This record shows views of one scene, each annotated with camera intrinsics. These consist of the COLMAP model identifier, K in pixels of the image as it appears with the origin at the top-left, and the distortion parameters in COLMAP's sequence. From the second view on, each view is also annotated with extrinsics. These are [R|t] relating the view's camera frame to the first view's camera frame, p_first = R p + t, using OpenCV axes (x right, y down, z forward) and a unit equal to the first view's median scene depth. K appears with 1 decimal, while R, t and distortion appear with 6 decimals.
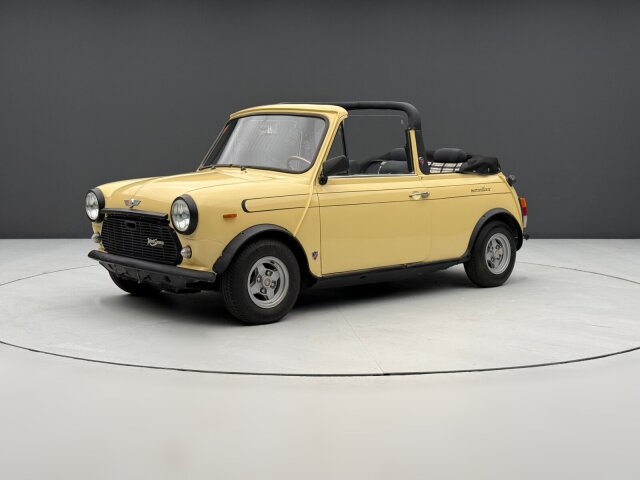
lens RADIAL K [[906.7, 0, 321.8], [0, 906.7, 244.9], [0, 0, 1]] dist [0.086052, 0.000000]
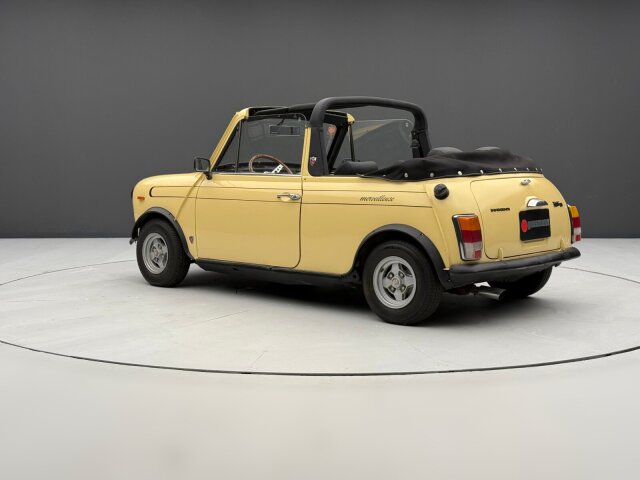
lens RADIAL K [[906.7, 0, 317.4], [0, 906.7, 243.9], [0, 0, 1]] dist [0.086052, 0.000000]
pose [[0.120750, 0.101527, -0.987477, 1.157160], [-0.108163, 0.990179, 0.088578, -0.102820], [0.986773, 0.096112, 0.130546, 1.003649]]
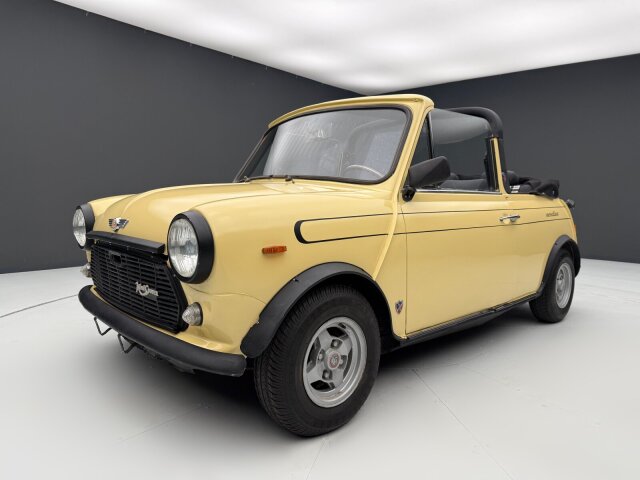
lens RADIAL K [[460.0, 0, 320.9], [0, 460.0, 238.4], [0, 0, 1]] dist [0.042463, -0.063342]
pose [[0.999394, 0.012410, 0.032527, -0.075631], [-0.011803, 0.999754, -0.018788, -0.031202], [-0.032752, 0.018393, 0.999294, 0.664447]]
